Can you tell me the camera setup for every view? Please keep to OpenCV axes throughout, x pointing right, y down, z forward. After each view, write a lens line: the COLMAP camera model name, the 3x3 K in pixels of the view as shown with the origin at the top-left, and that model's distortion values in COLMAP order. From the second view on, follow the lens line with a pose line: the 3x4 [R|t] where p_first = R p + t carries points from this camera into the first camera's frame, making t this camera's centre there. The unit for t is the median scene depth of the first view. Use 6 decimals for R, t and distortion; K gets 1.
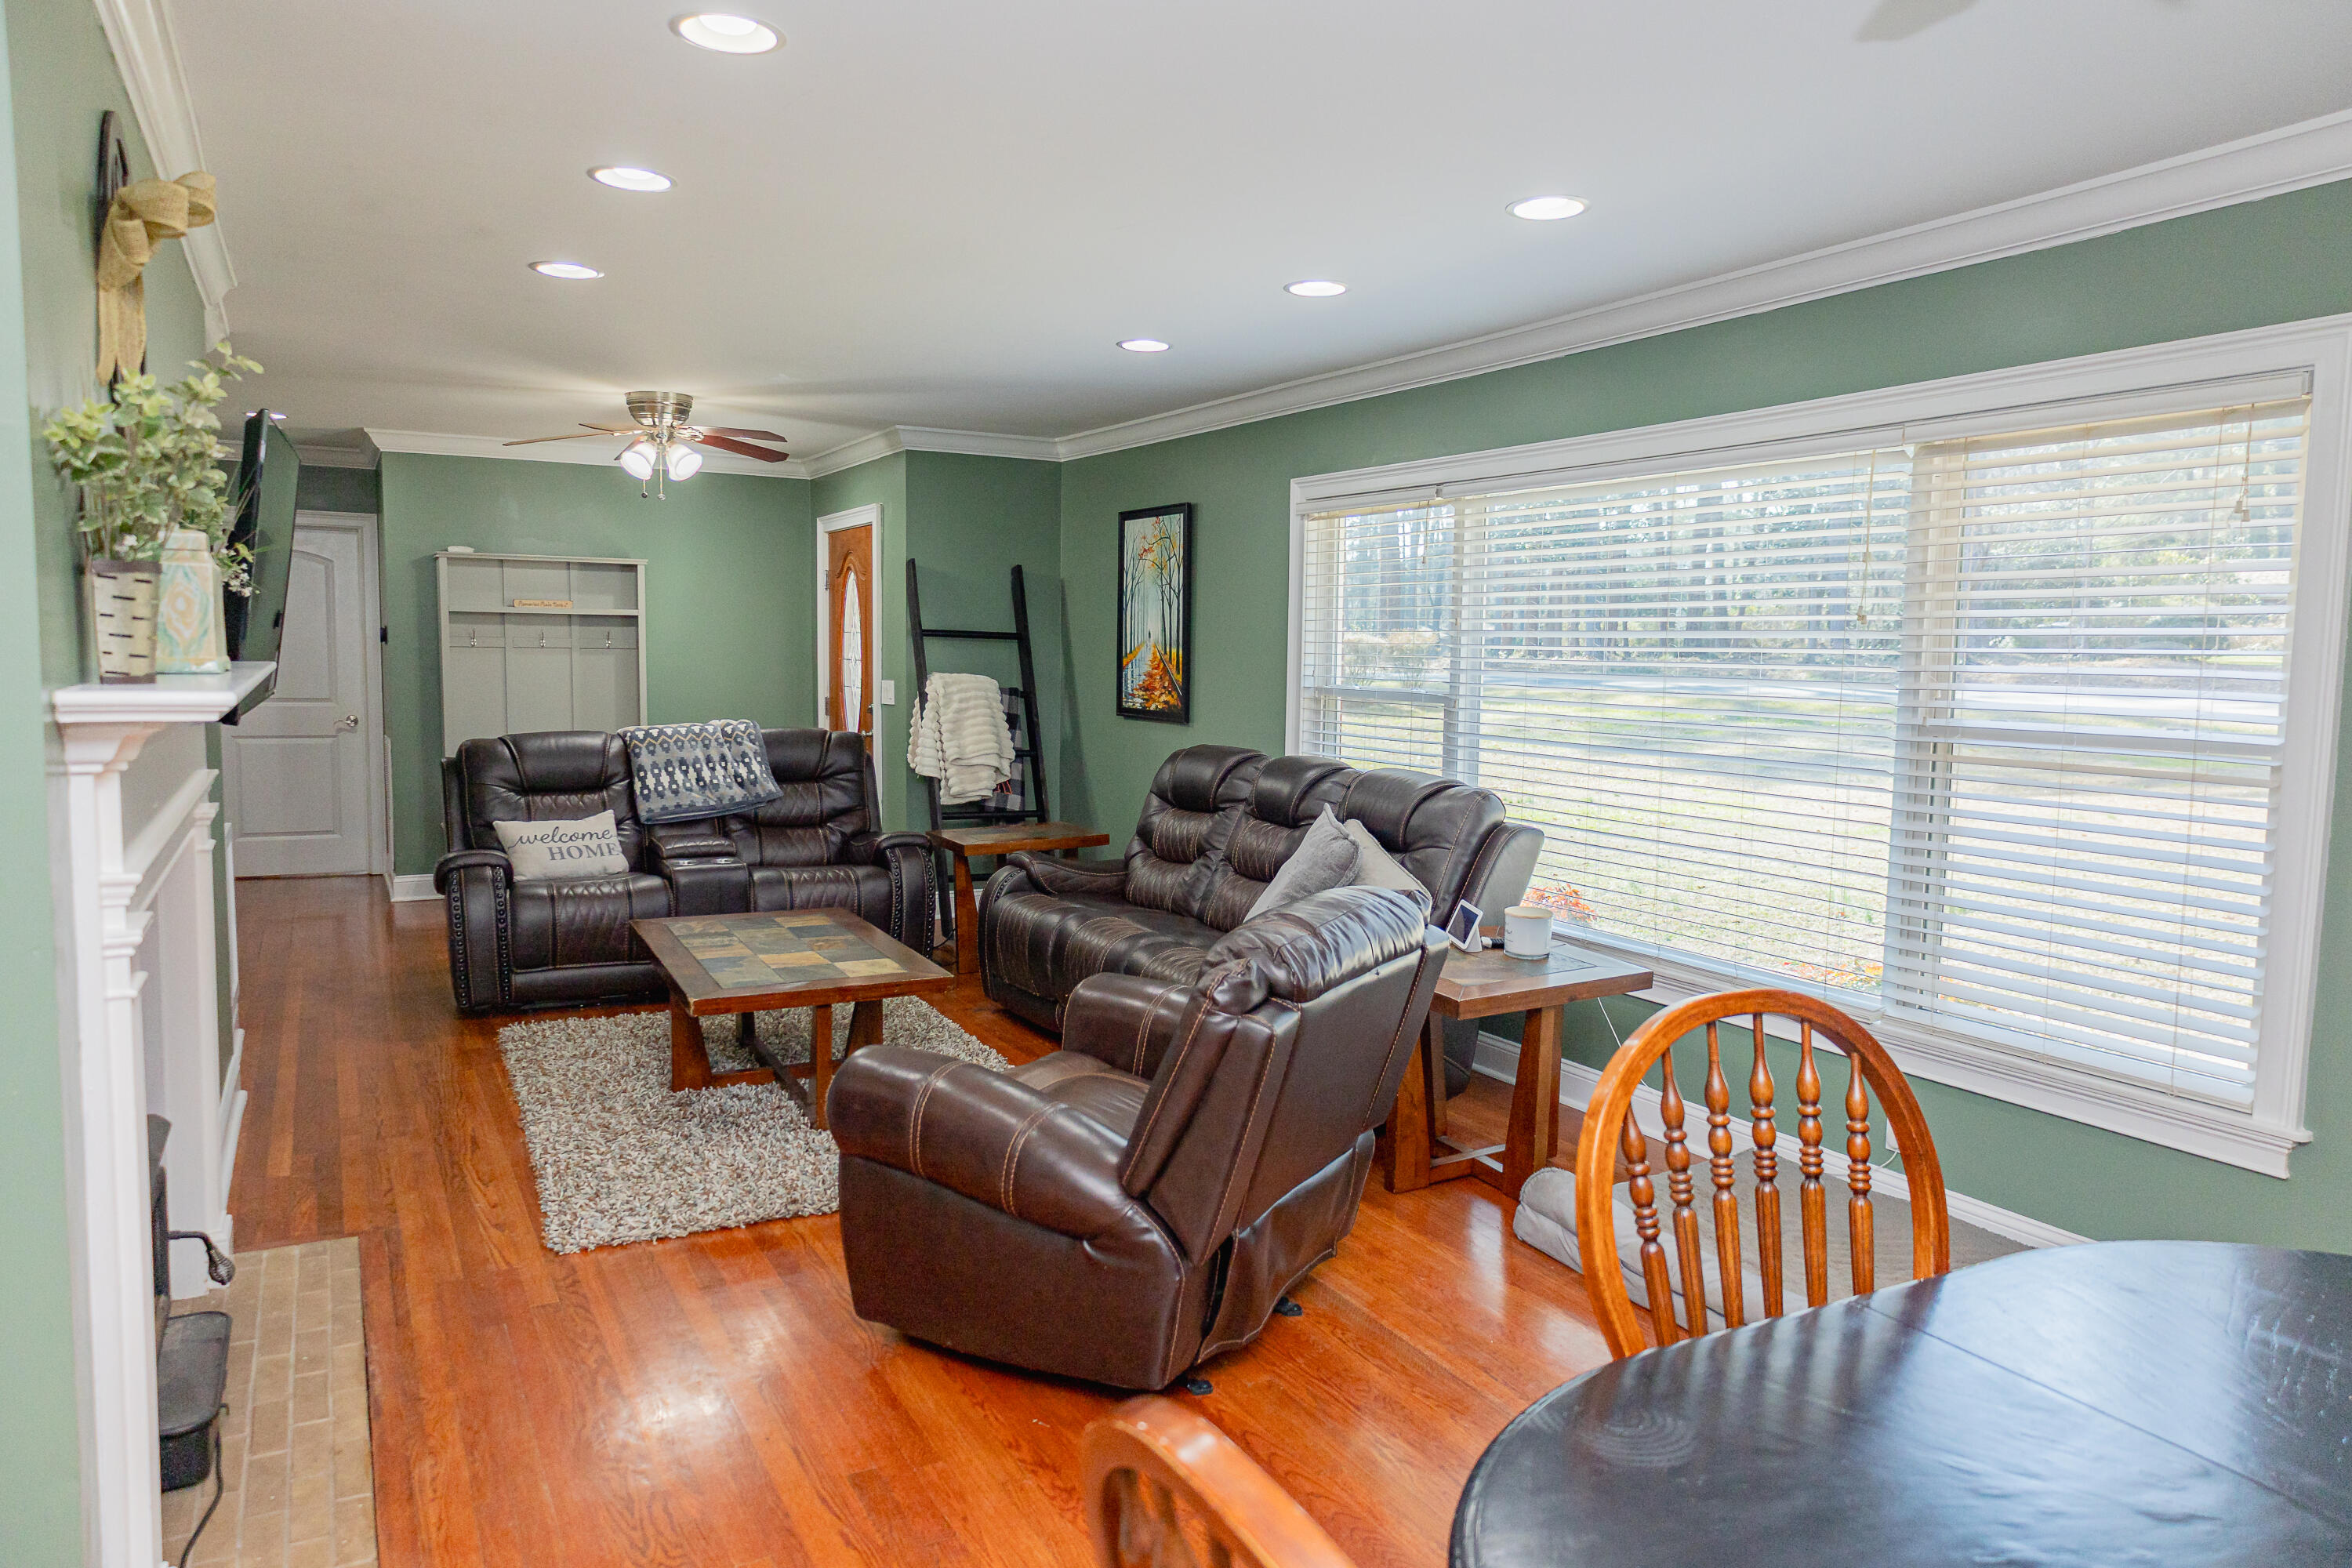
lens RADIAL K [[1545.4, 0, 1182.5], [0, 1545.4, 779.3], [0, 0, 1]] dist [-0.004096, 0.005079]
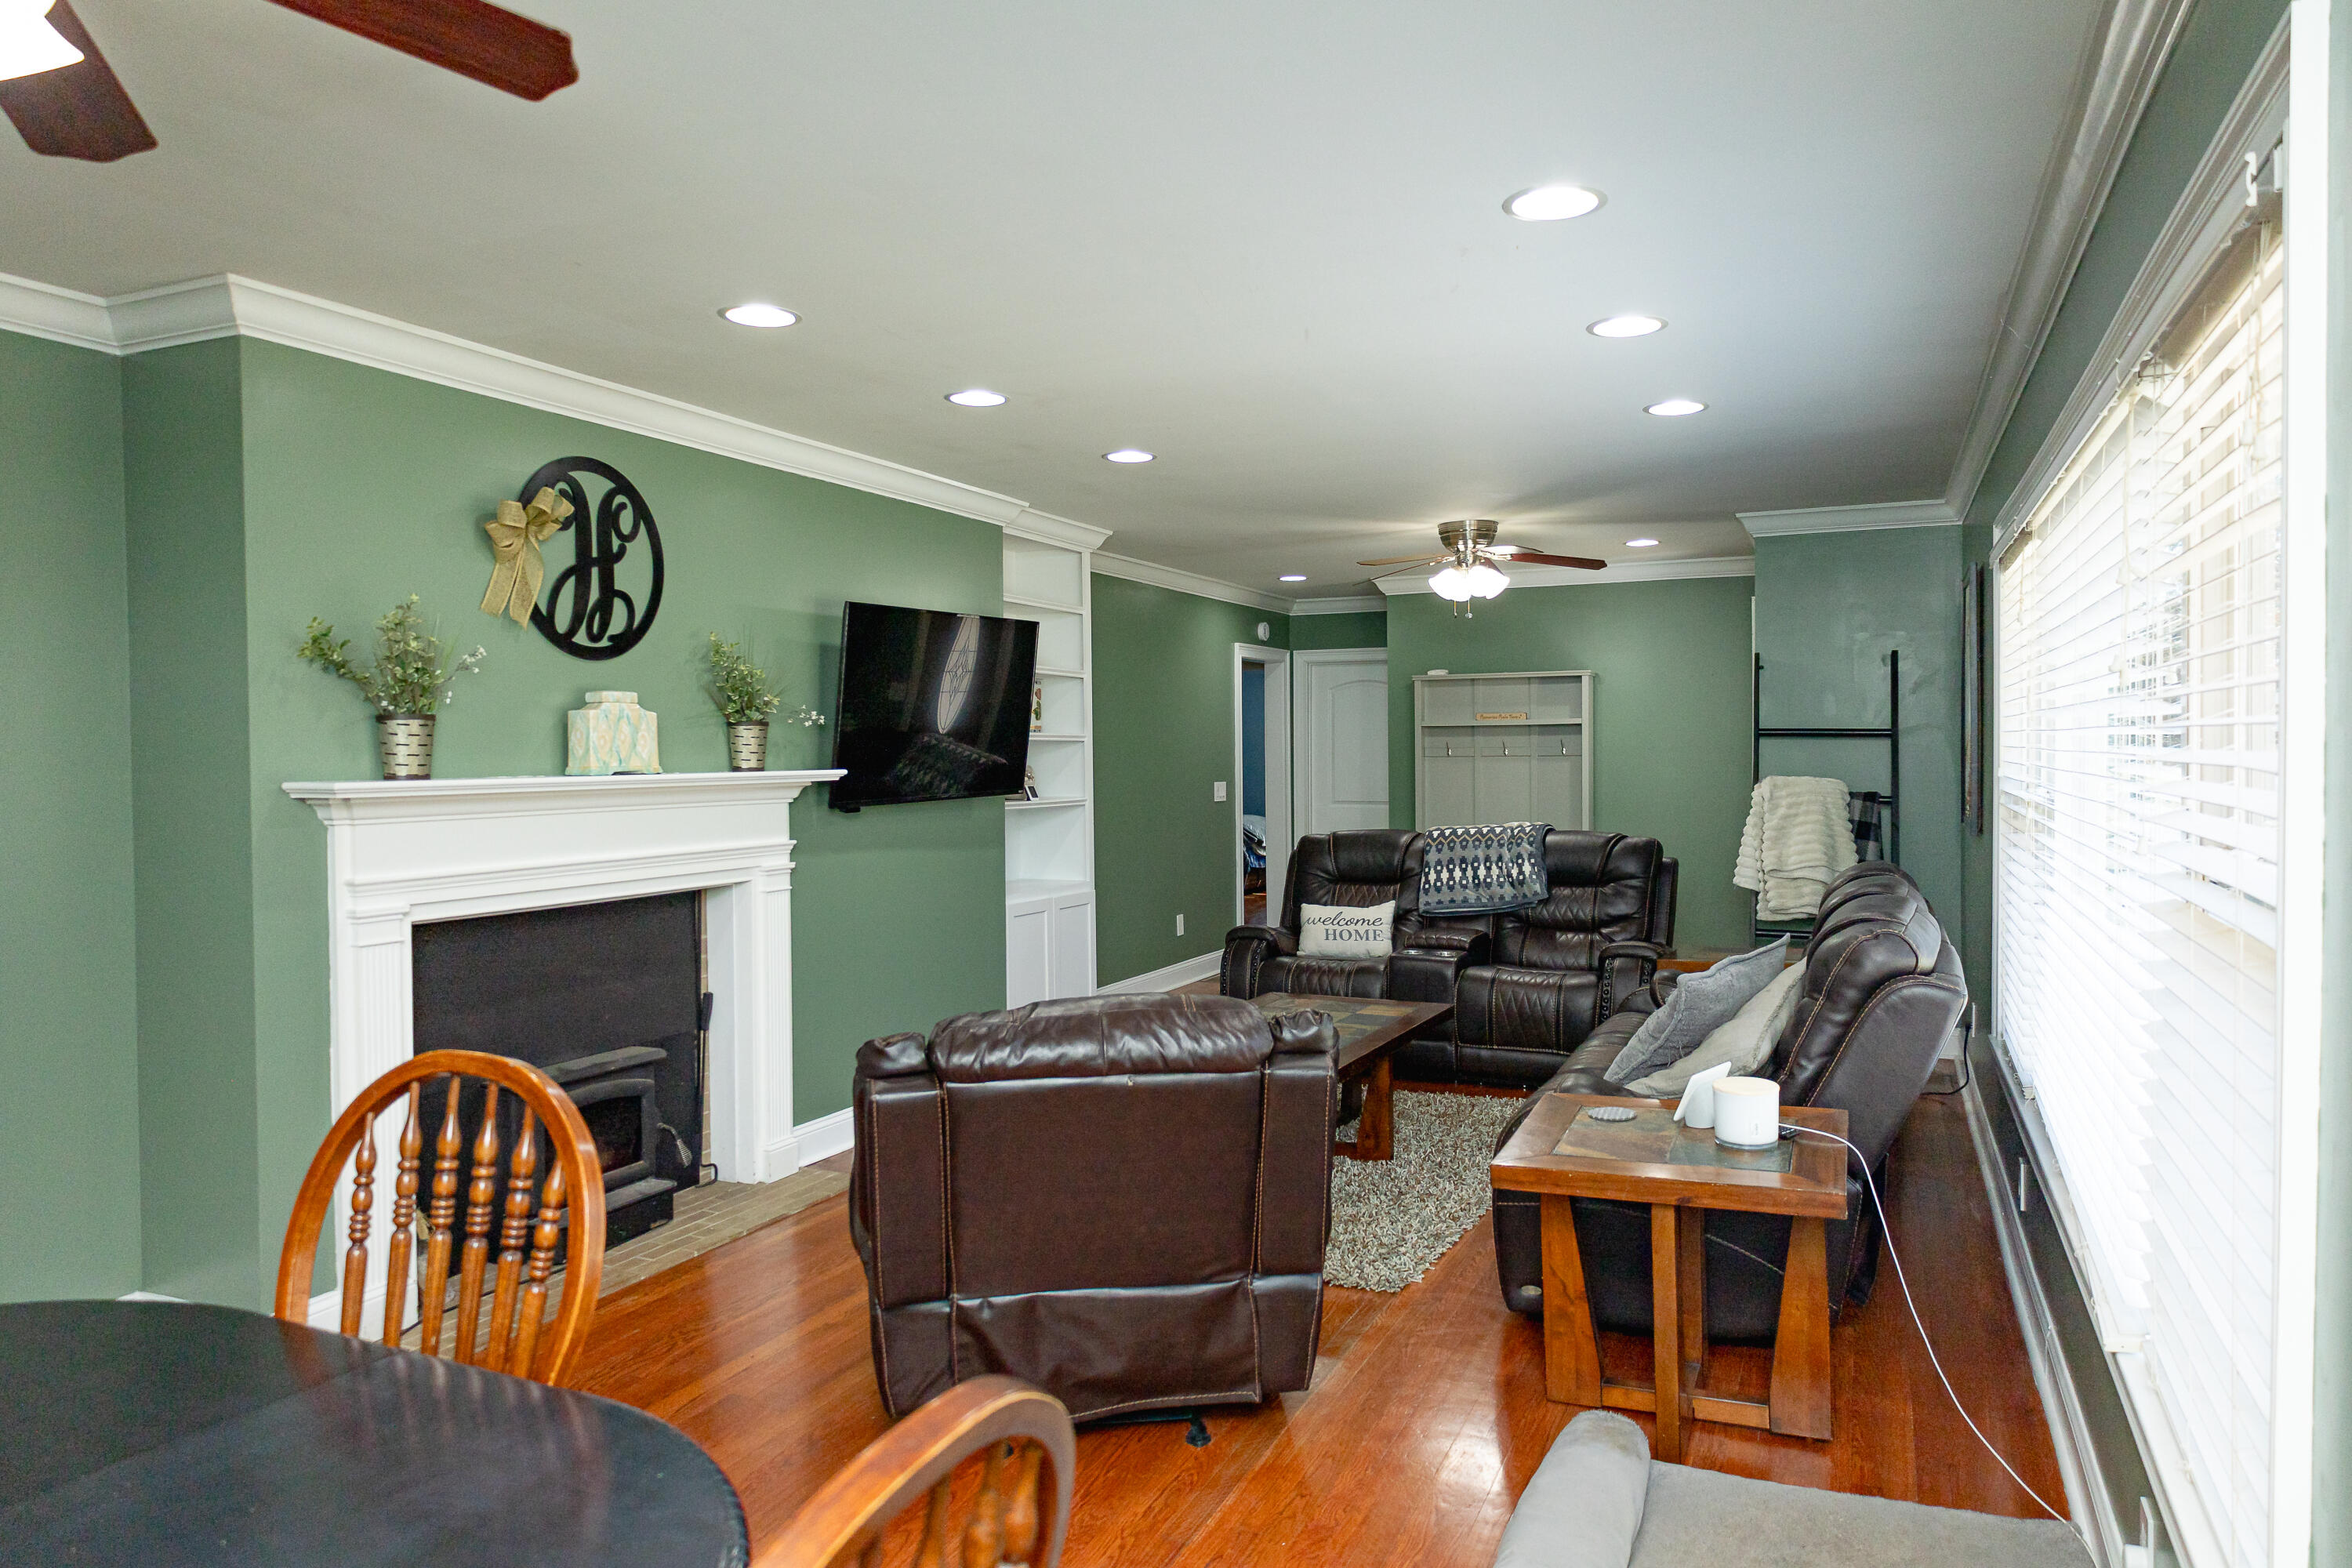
lens RADIAL K [[1545.4, 0, 1183.0], [0, 1545.4, 785.2], [0, 0, 1]] dist [-0.004096, 0.005079]
pose [[0.601578, -0.005056, -0.798798, 0.406252], [-0.051360, 0.997666, -0.044994, -0.004873], [0.797161, 0.068094, 0.599915, 0.201144]]
